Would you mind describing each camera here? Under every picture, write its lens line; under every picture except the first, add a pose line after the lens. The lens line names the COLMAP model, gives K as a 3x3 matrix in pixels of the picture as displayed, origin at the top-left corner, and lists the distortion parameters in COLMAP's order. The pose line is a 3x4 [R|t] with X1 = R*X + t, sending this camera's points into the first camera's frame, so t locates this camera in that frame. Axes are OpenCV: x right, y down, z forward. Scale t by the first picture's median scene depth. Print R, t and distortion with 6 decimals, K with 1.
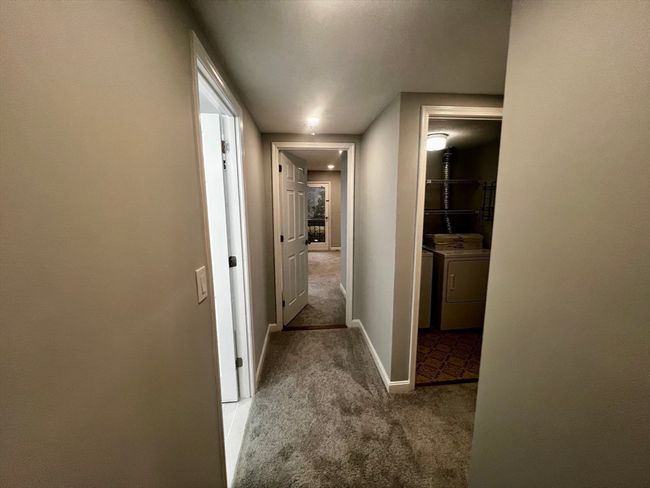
lens RADIAL K [[261.2, 0, 325.7], [0, 261.2, 244.0], [0, 0, 1]] dist [0.000951, 0.000046]
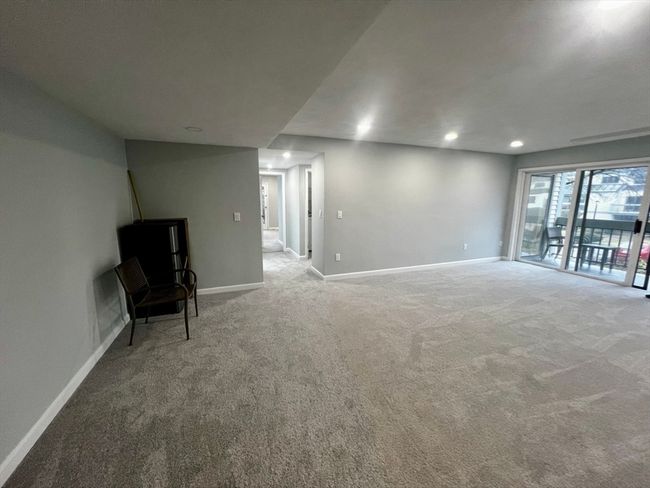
lens RADIAL K [[261.2, 0, 325.1], [0, 261.2, 242.0], [0, 0, 1]] dist [0.000951, 0.000046]
pose [[0.968576, -0.036368, 0.246045, -0.134610], [0.032957, 0.999295, 0.017969, 0.200749], [-0.246525, -0.009296, 0.969092, -1.320323]]
